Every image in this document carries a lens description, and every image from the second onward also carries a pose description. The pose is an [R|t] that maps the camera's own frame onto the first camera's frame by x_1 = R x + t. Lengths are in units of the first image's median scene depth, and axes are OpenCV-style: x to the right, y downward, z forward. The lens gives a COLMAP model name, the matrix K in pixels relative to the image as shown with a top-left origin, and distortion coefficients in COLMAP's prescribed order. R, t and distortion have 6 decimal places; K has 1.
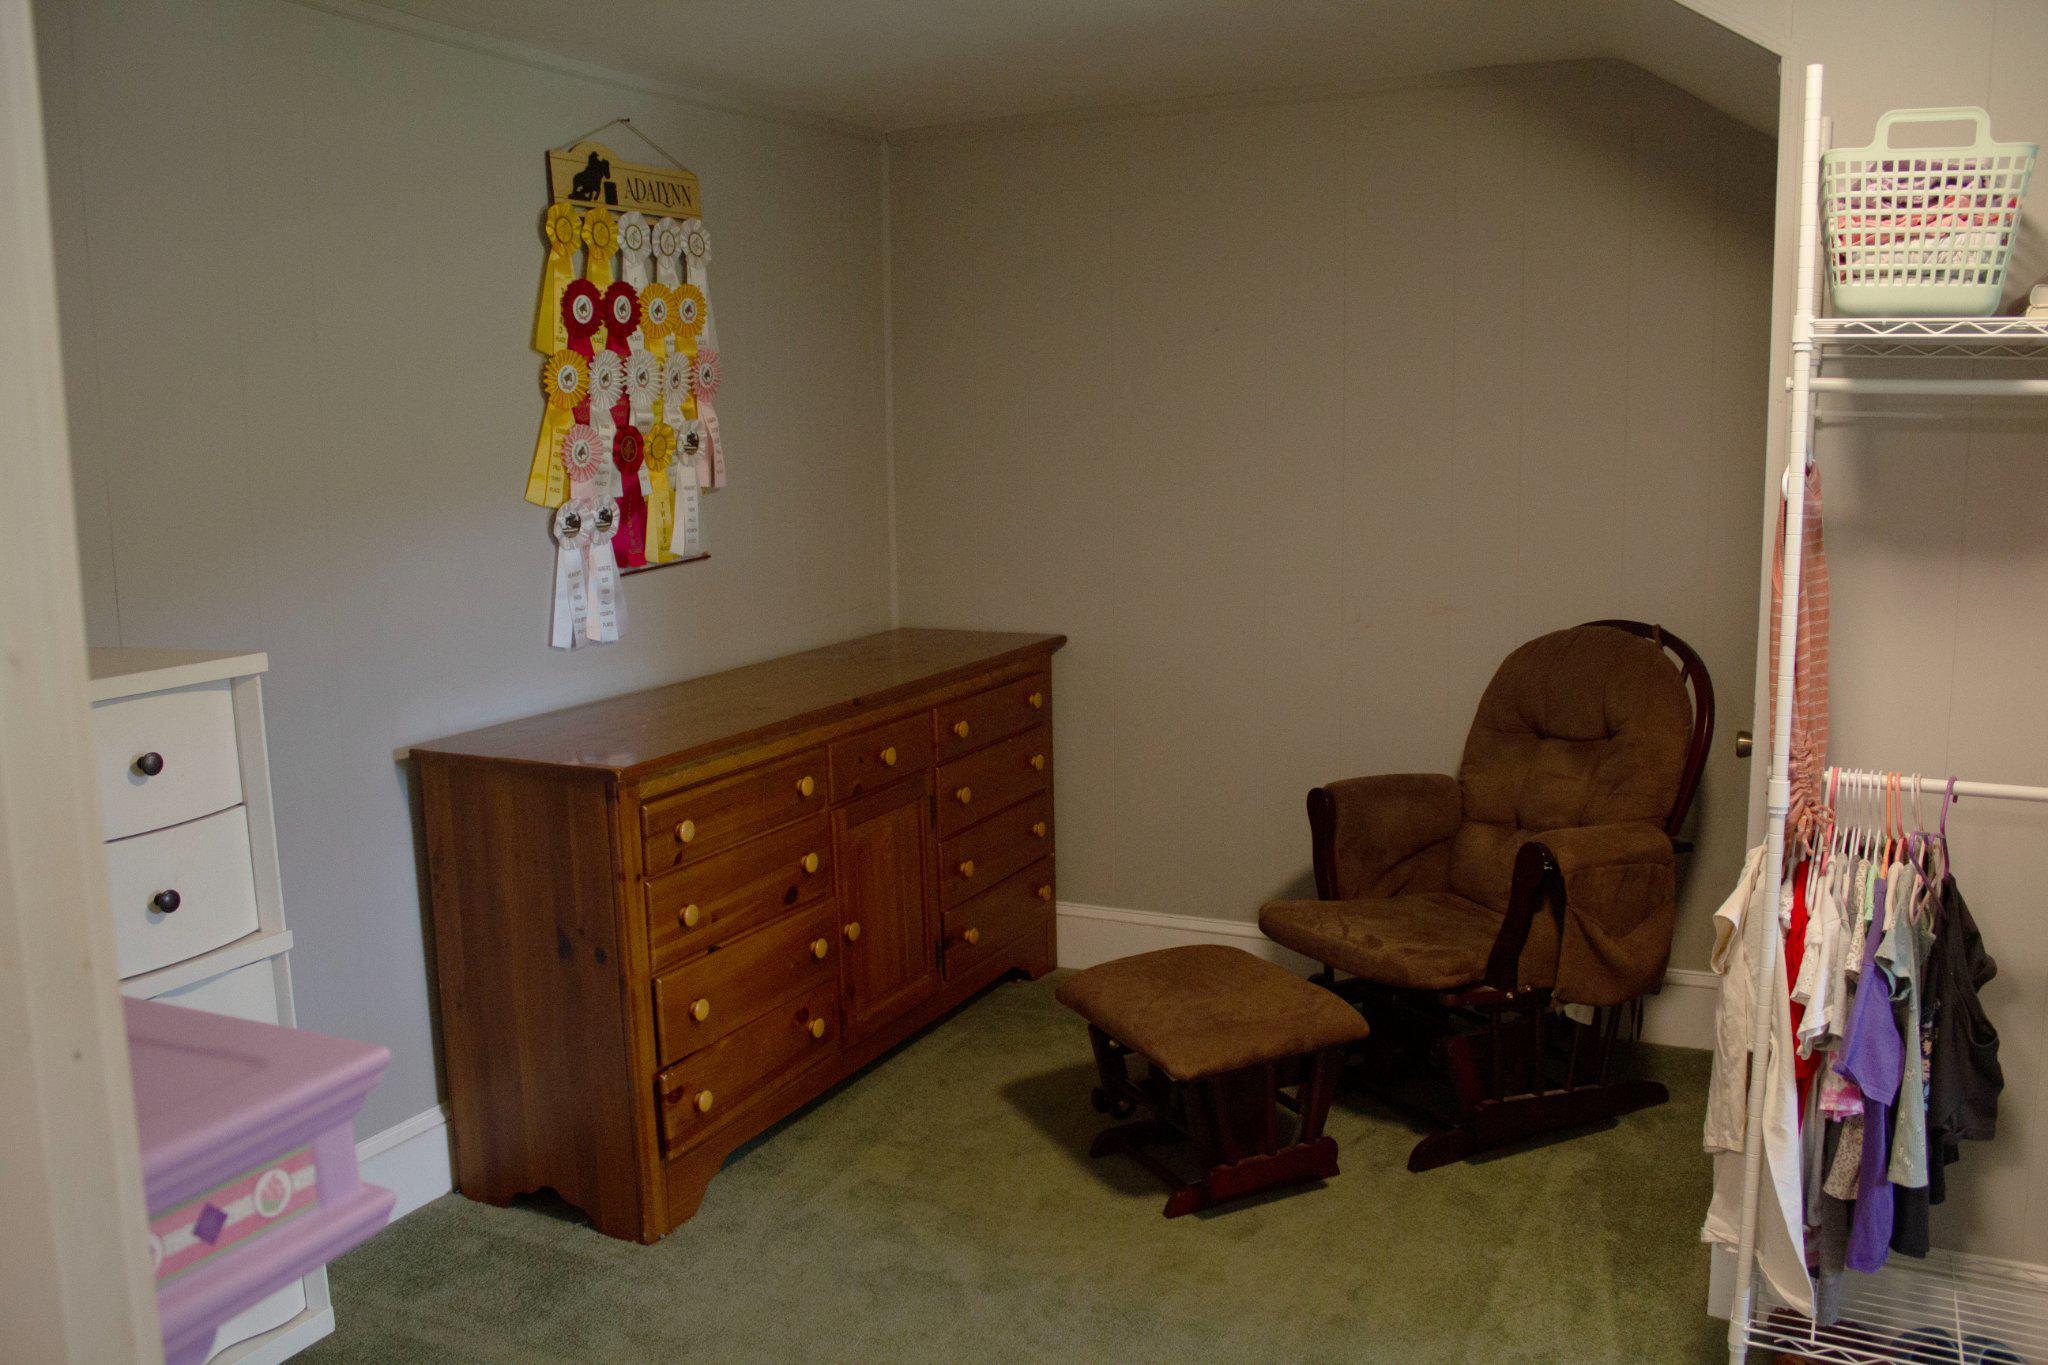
lens RADIAL K [[1737.8, 0, 1024.0], [0, 1737.8, 682.5], [0, 0, 1]] dist [-0.211727, 0.301596]
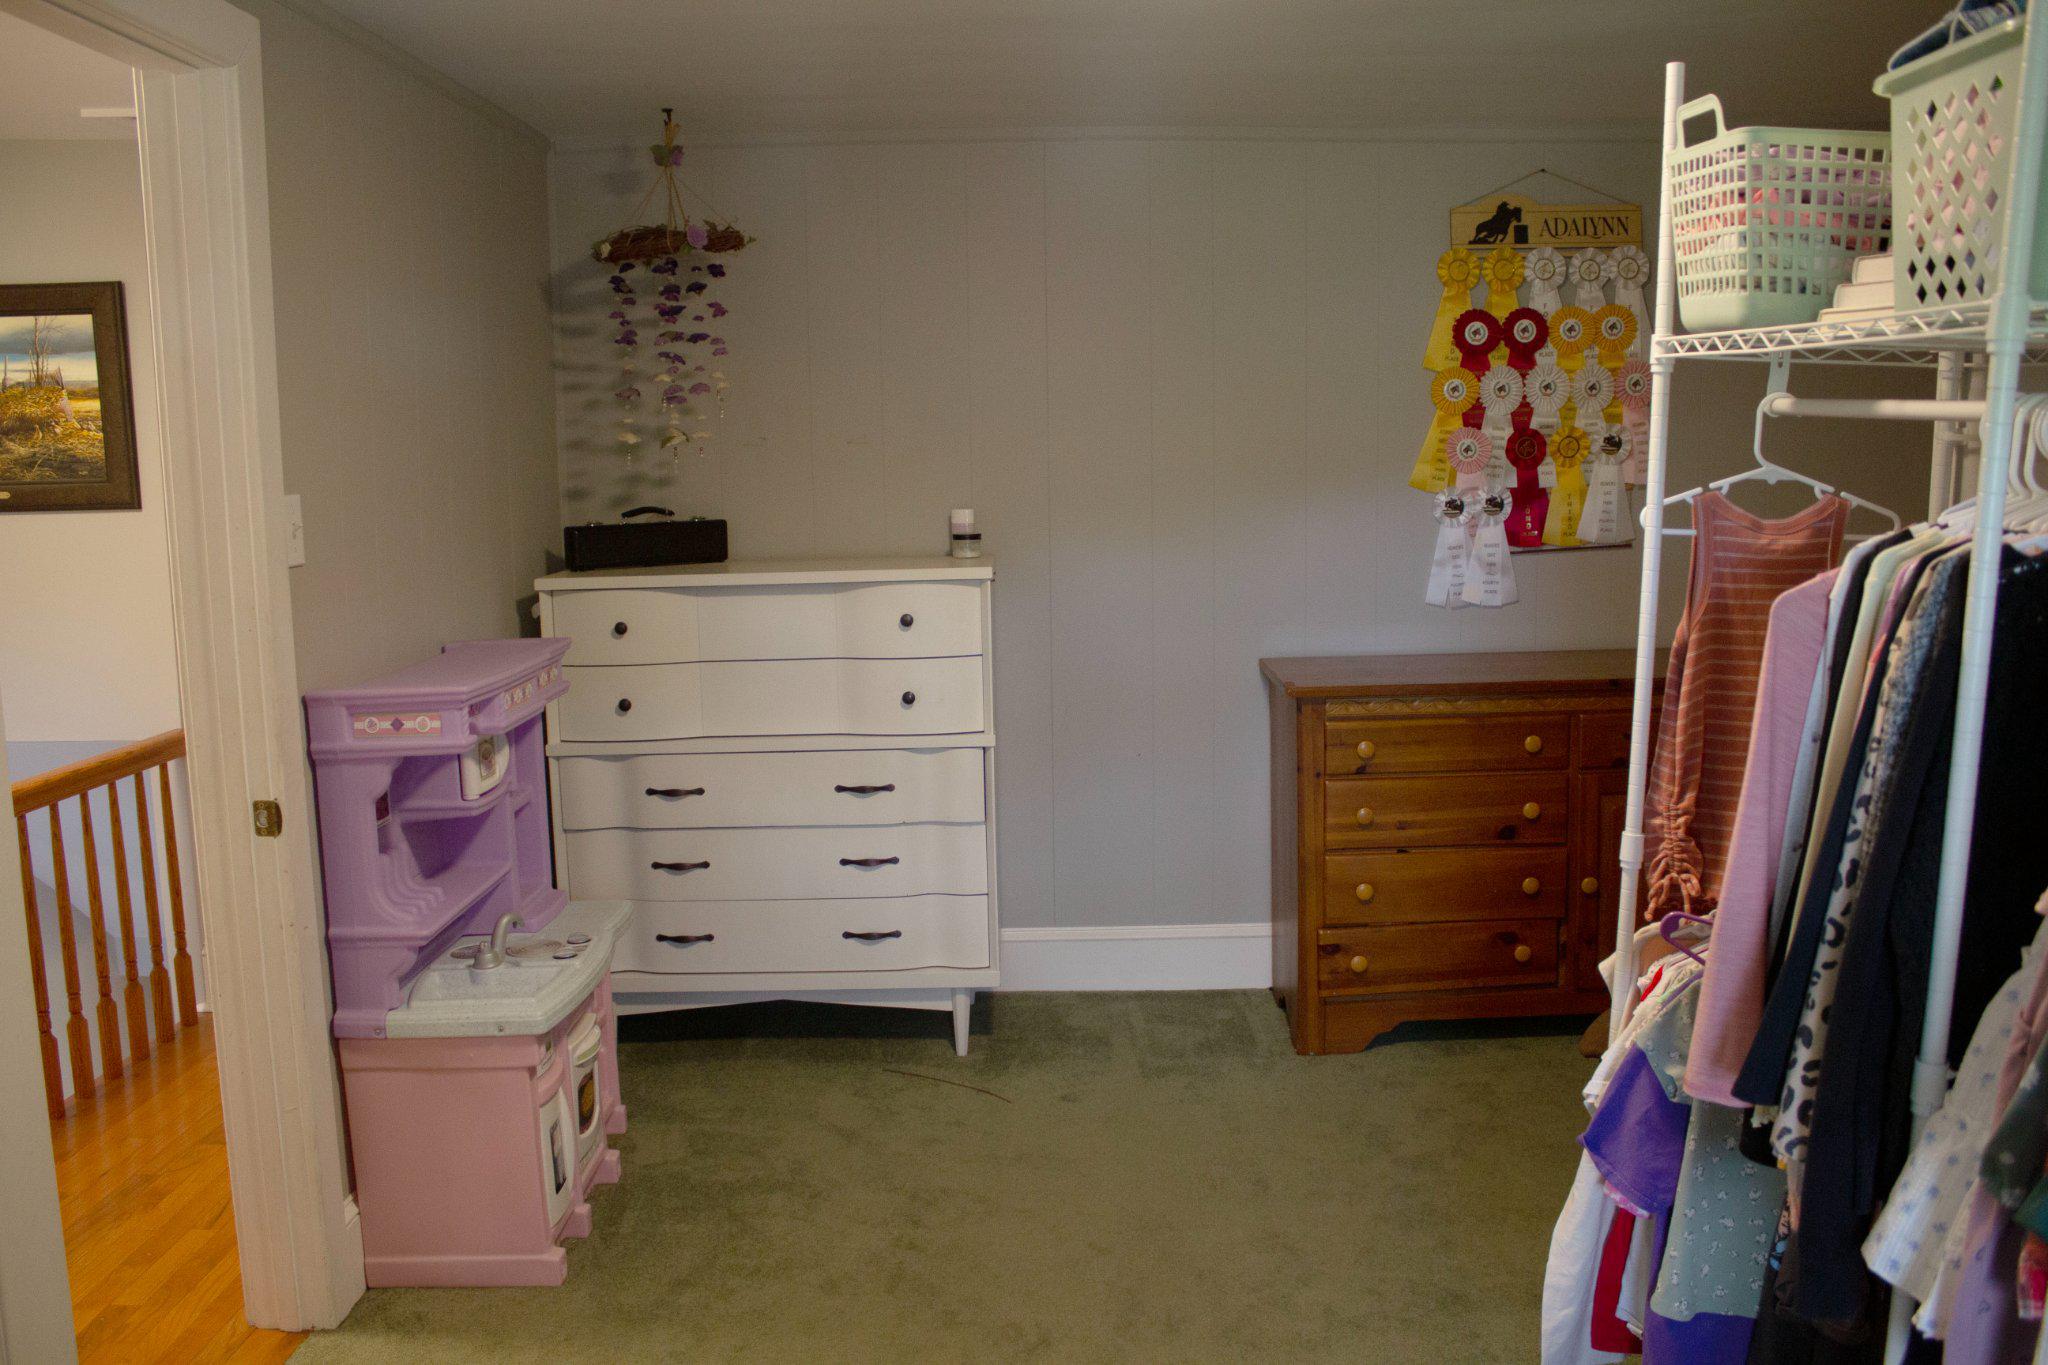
lens RADIAL K [[1737.8, 0, 1024.0], [0, 1737.8, 682.5], [0, 0, 1]] dist [-0.211727, 0.301596]
pose [[0.413007, 0.140203, -0.899871, 0.733997], [-0.121321, 0.987743, 0.098211, -0.050084], [0.902611, 0.068612, 0.424954, 0.194692]]
